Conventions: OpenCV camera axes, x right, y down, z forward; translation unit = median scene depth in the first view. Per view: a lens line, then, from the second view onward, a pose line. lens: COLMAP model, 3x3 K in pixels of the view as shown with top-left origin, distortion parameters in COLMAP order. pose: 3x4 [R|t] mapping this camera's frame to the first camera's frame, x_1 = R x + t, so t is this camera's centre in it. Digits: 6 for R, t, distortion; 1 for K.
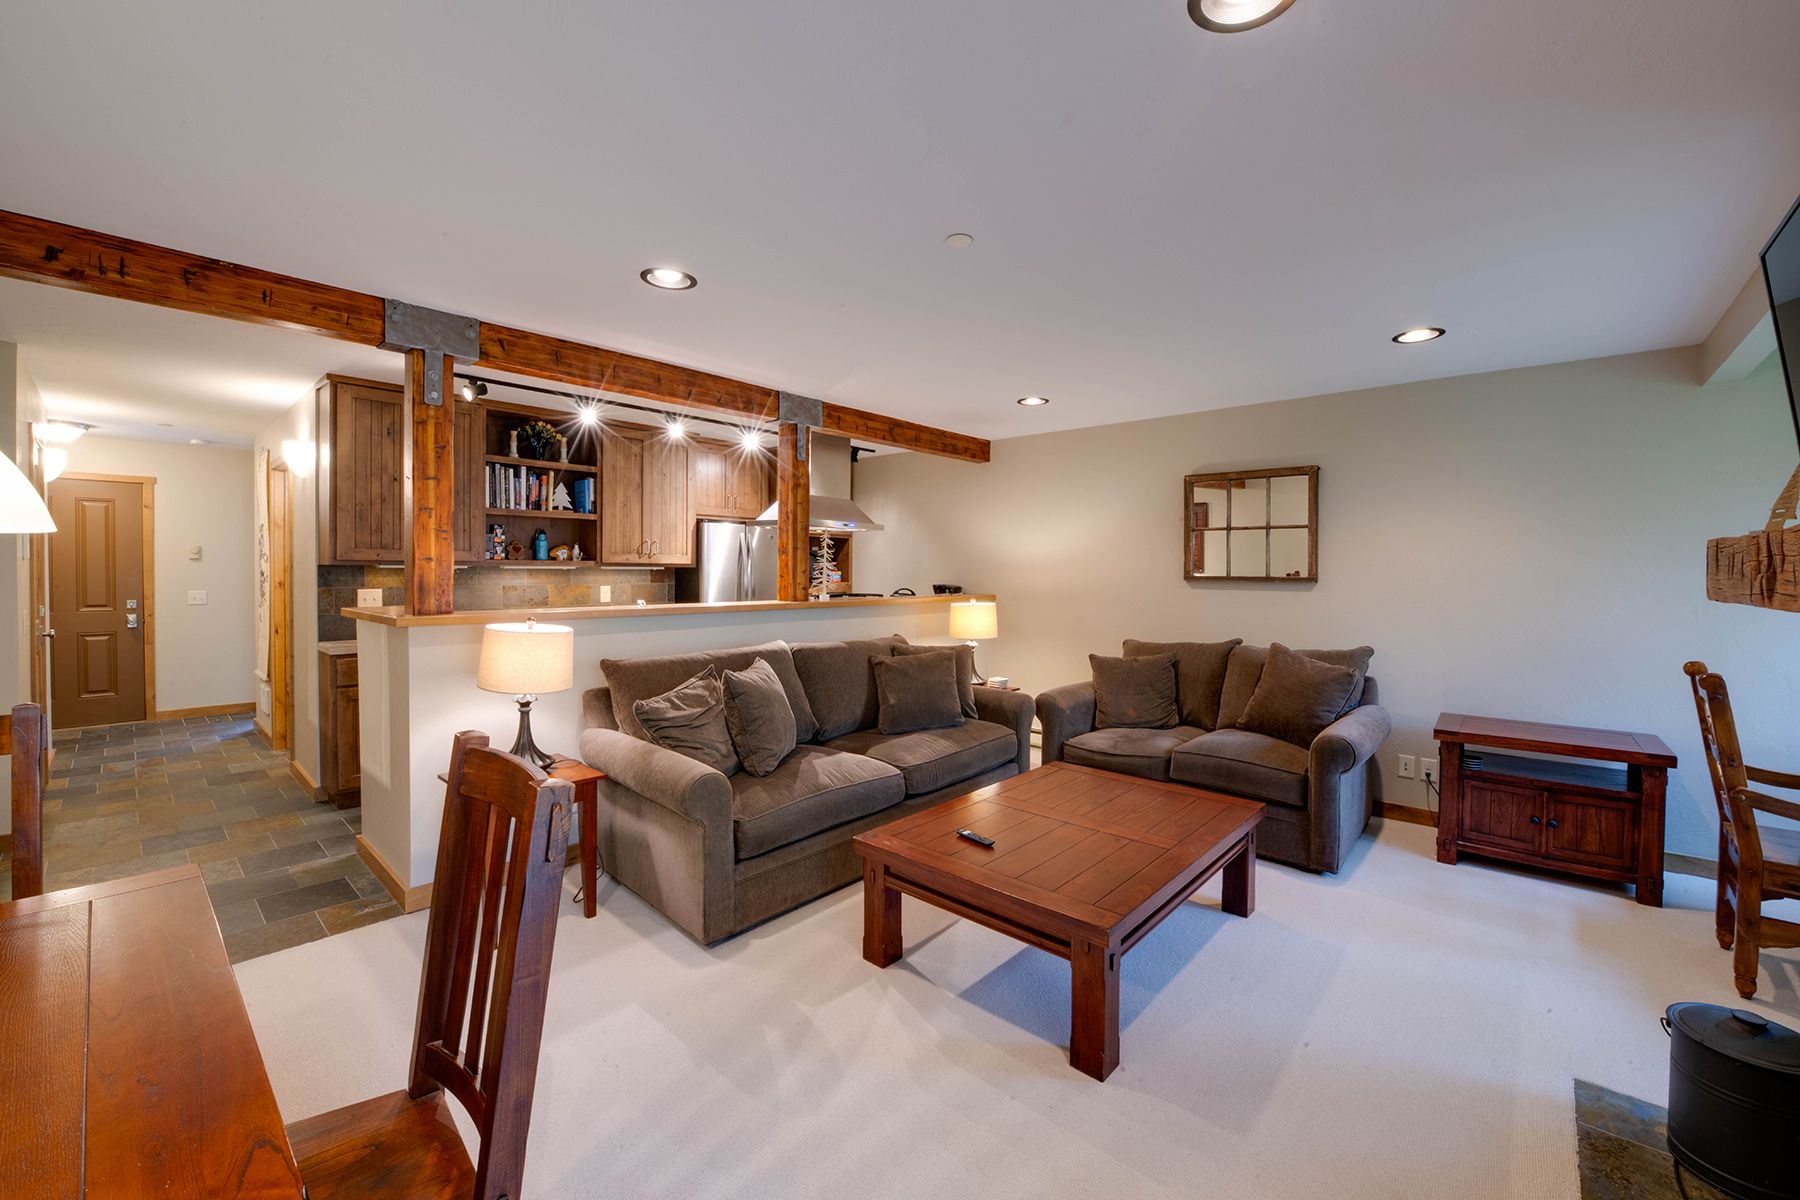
lens RADIAL K [[723.9, 0, 922.3], [0, 723.9, 576.3], [0, 0, 1]] dist [-0.002487, -0.019534]
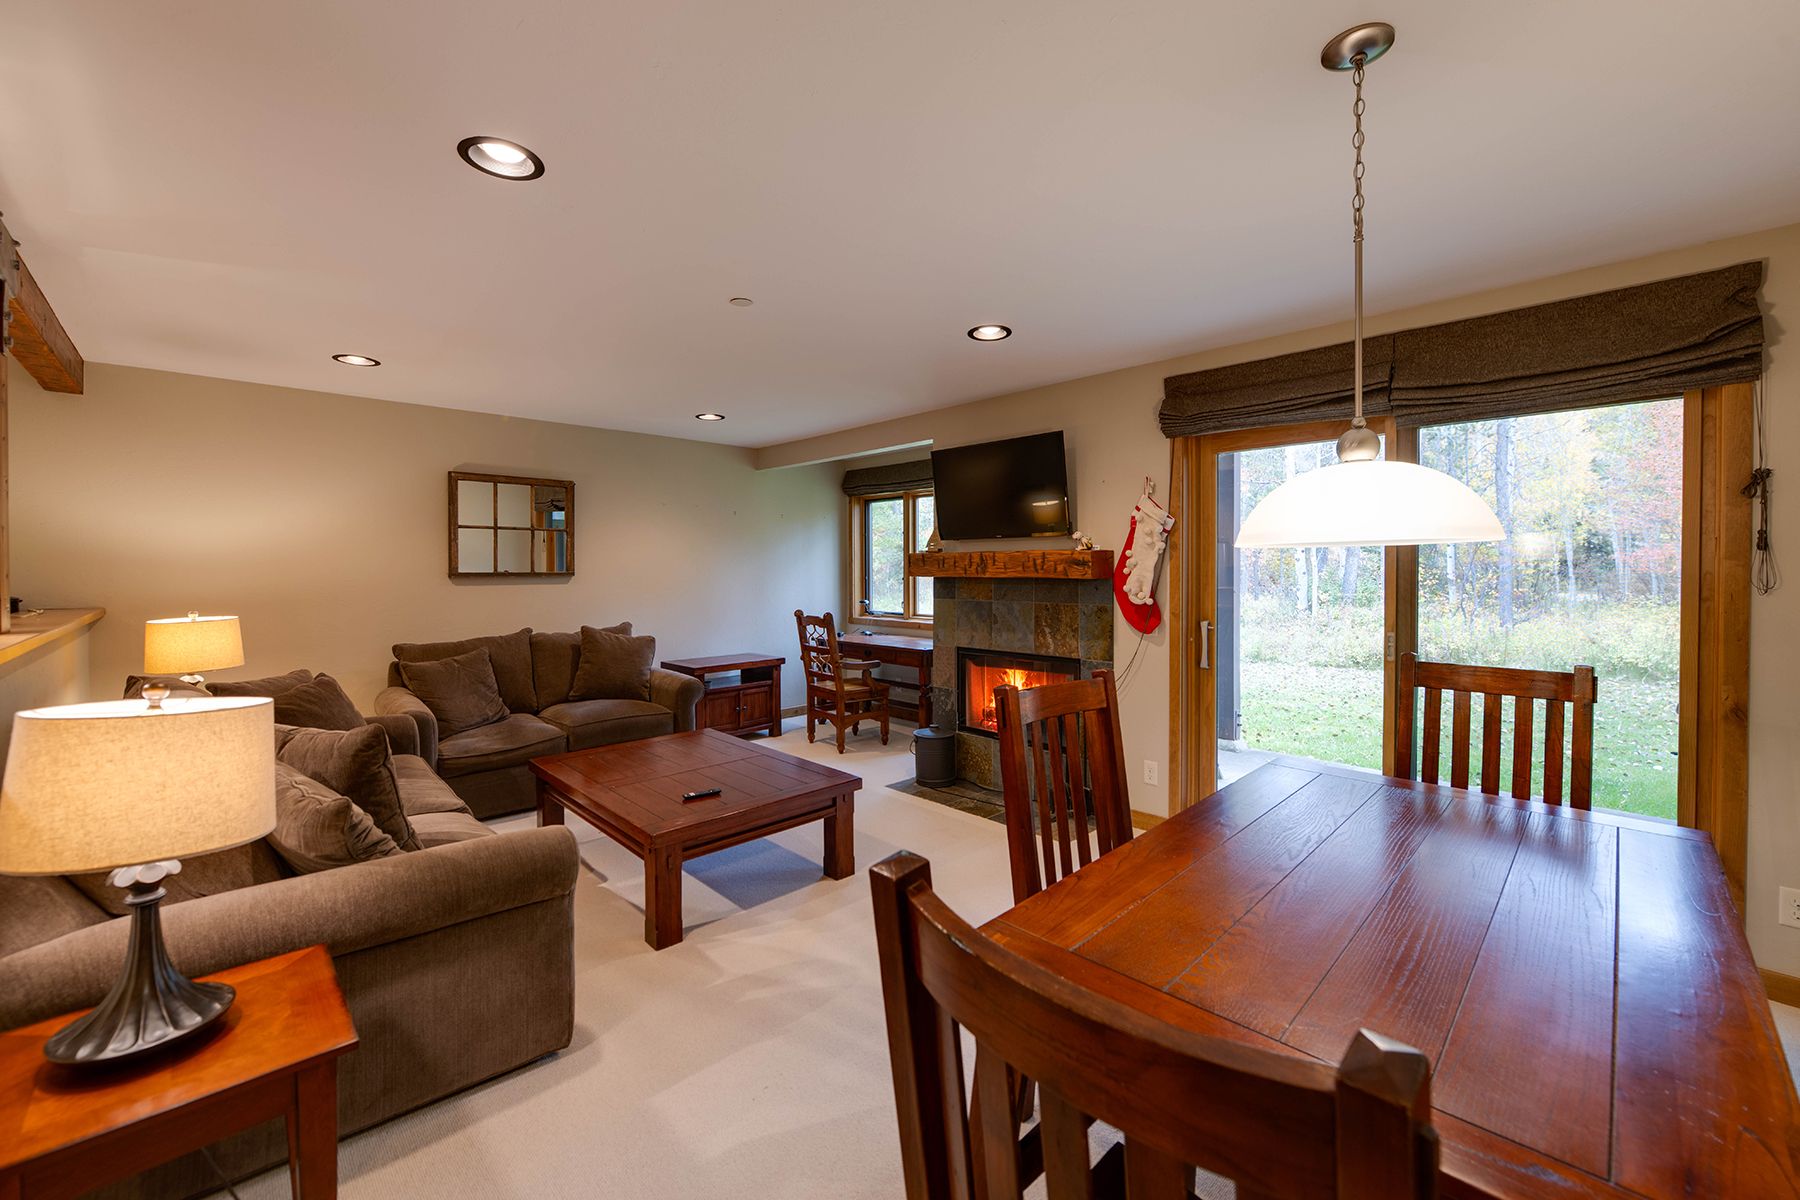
lens RADIAL K [[714.0, 0, 905.4], [0, 714.0, 574.8], [0, 0, 1]] dist [-0.003980, -0.000670]
pose [[0.076173, -0.016507, 0.996958, -0.610943], [0.012319, 0.999802, 0.015613, -0.006011], [-0.997019, 0.011092, 0.076361, 0.333484]]
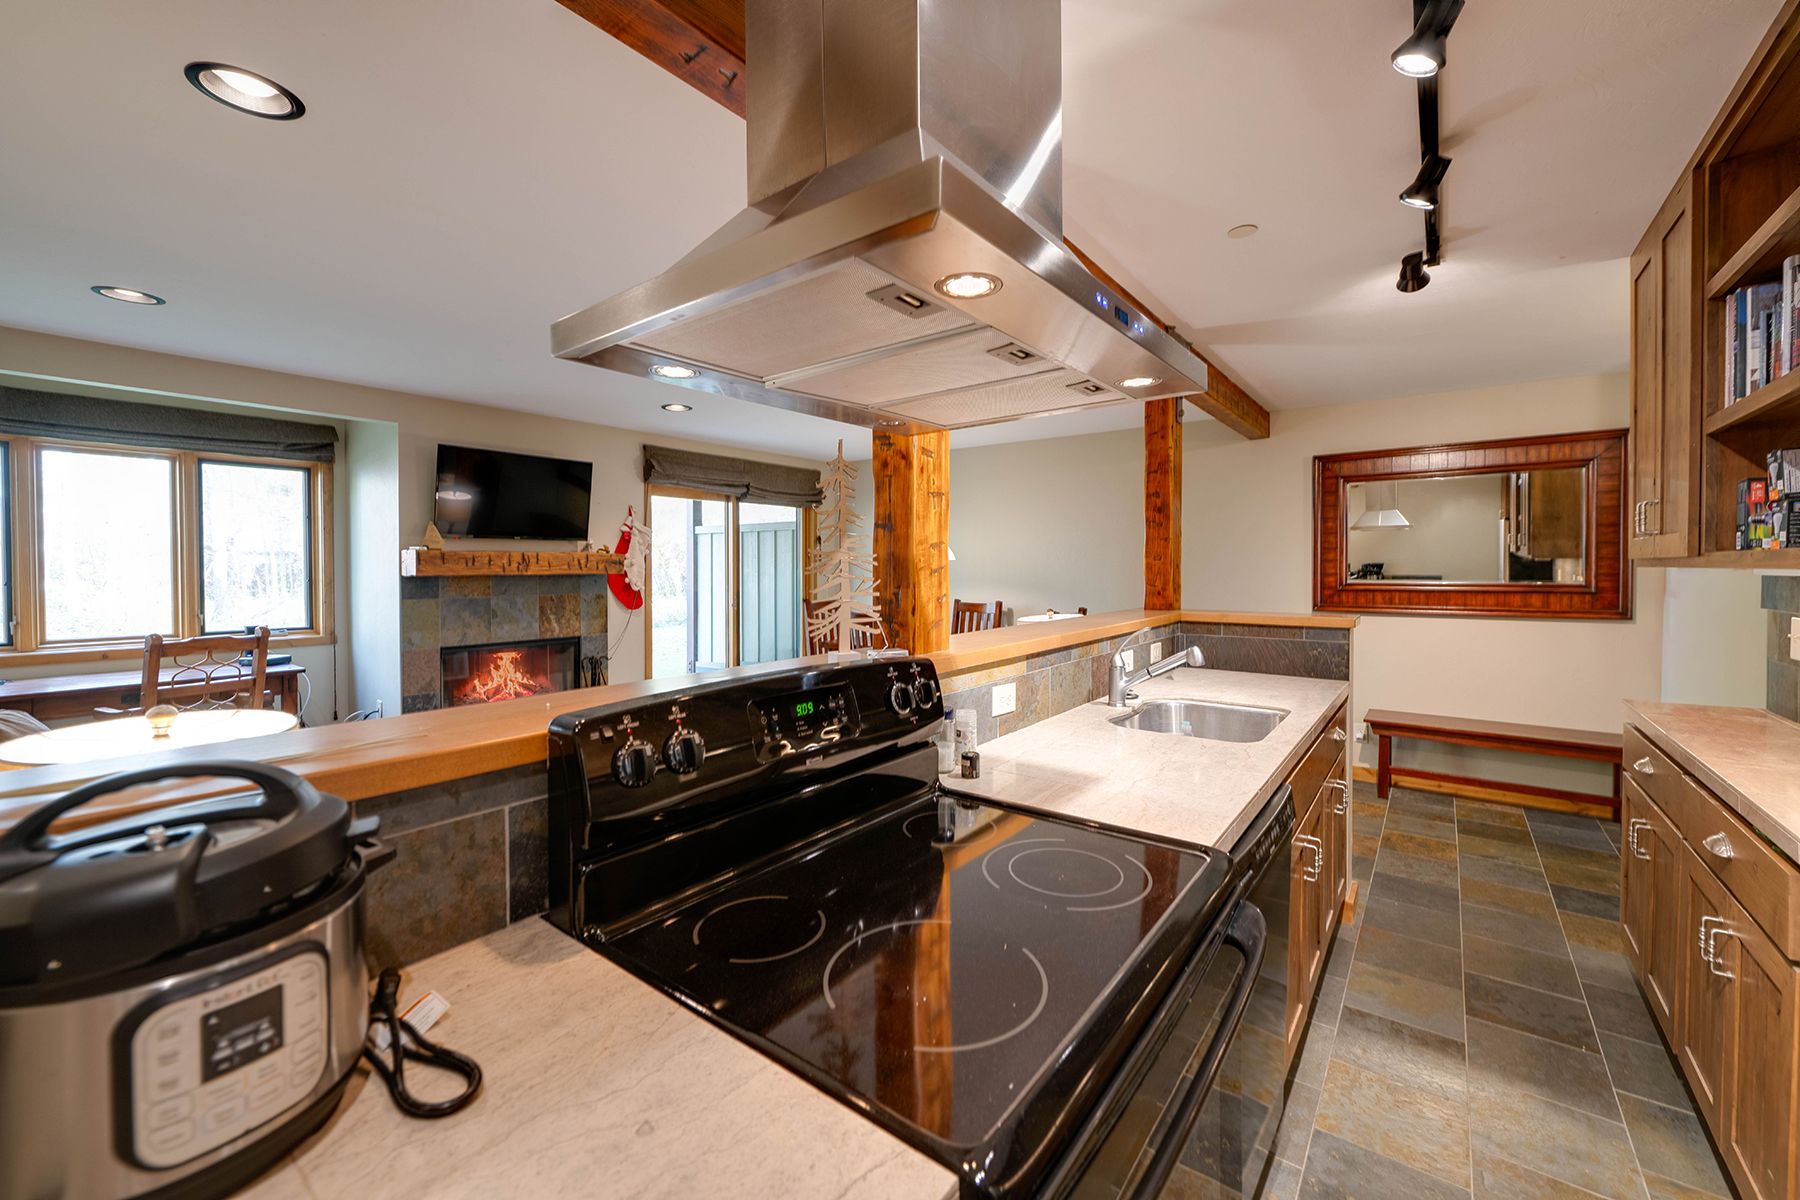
lens RADIAL K [[714.0, 0, 905.4], [0, 714.0, 574.8], [0, 0, 1]] dist [-0.003980, -0.000670]
pose [[-0.997625, -0.009176, -0.068264, -0.146909], [-0.010833, 0.999655, 0.023940, -0.017884], [0.068021, 0.024623, -0.997380, 1.404718]]
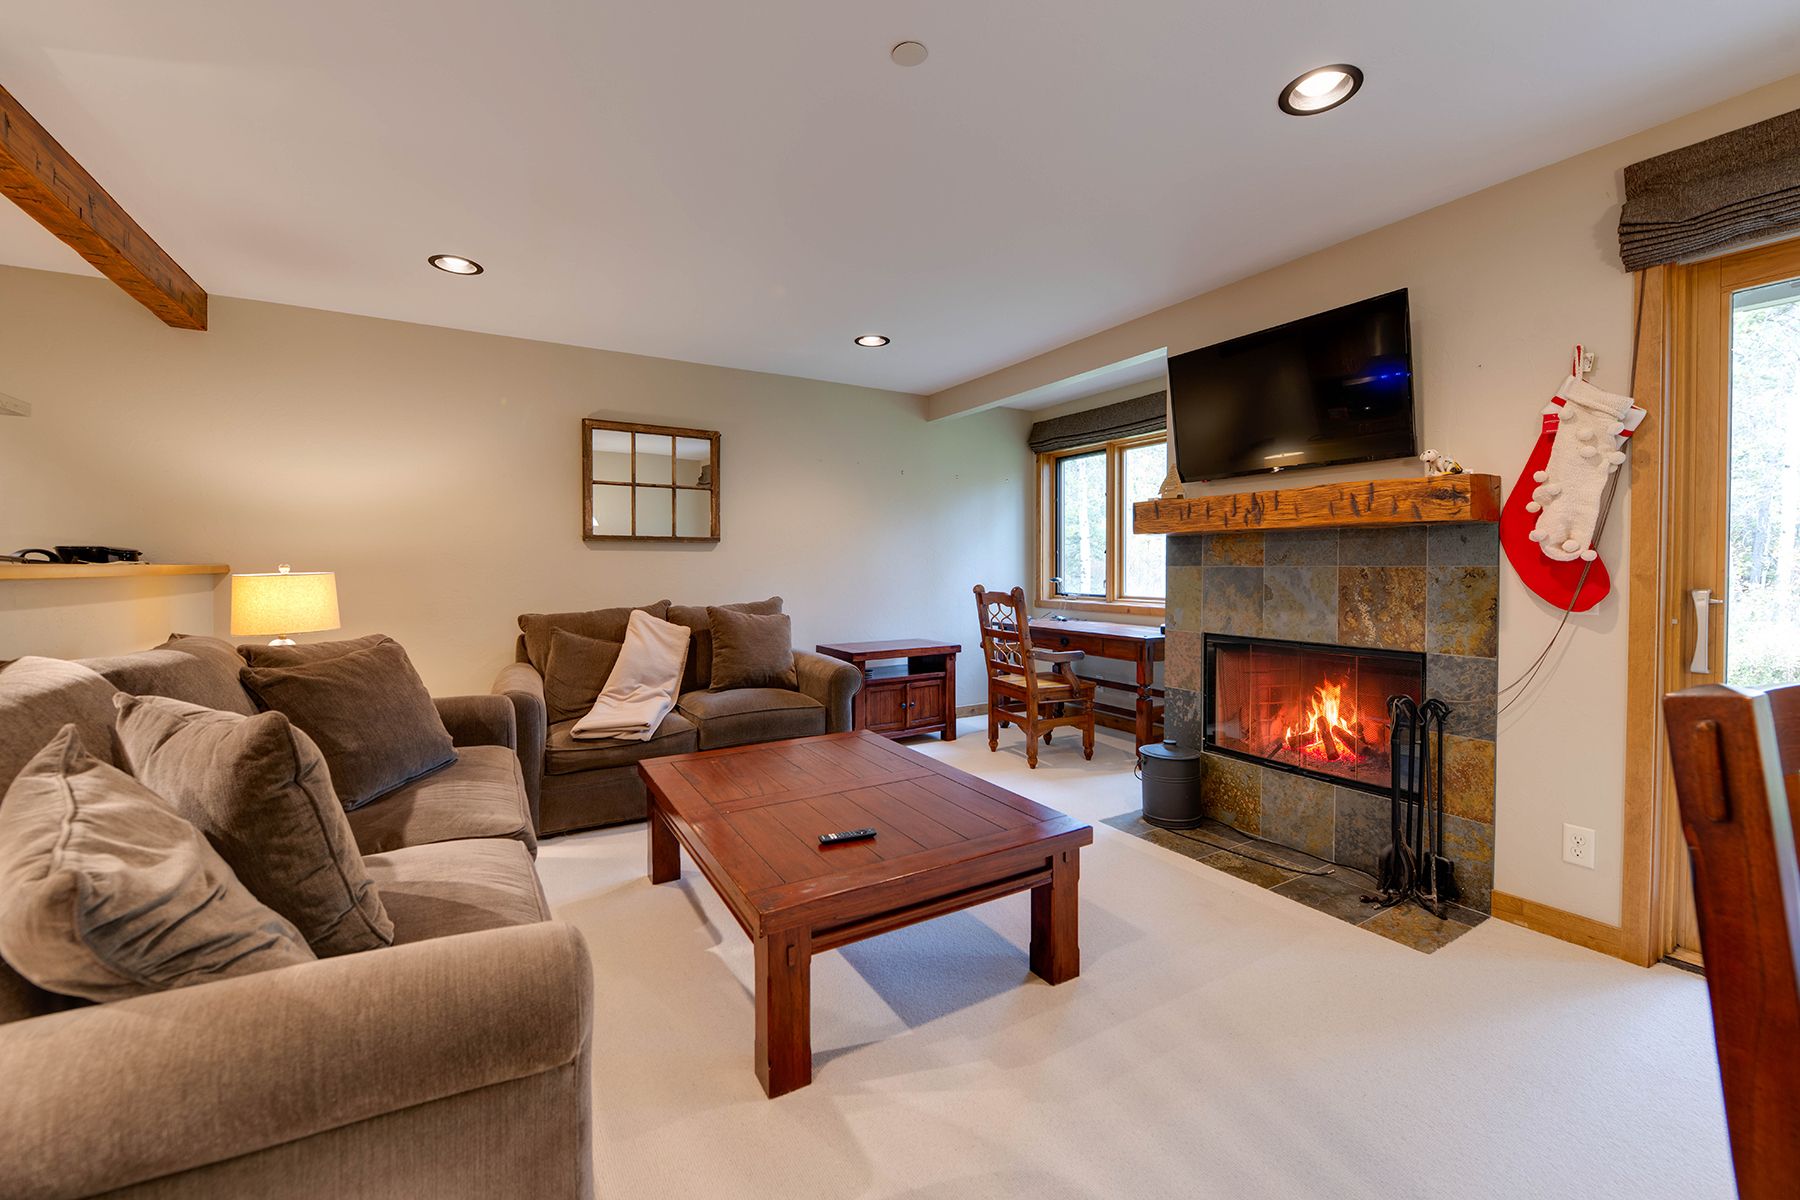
lens RADIAL K [[711.7, 0, 907.9], [0, 711.7, 577.0], [0, 0, 1]] dist [-0.008531, -0.000302]
pose [[0.300901, -0.022252, 0.953396, -0.360434], [0.011707, 0.999739, 0.019639, 0.040898], [-0.953583, 0.005252, 0.301083, 0.410426]]
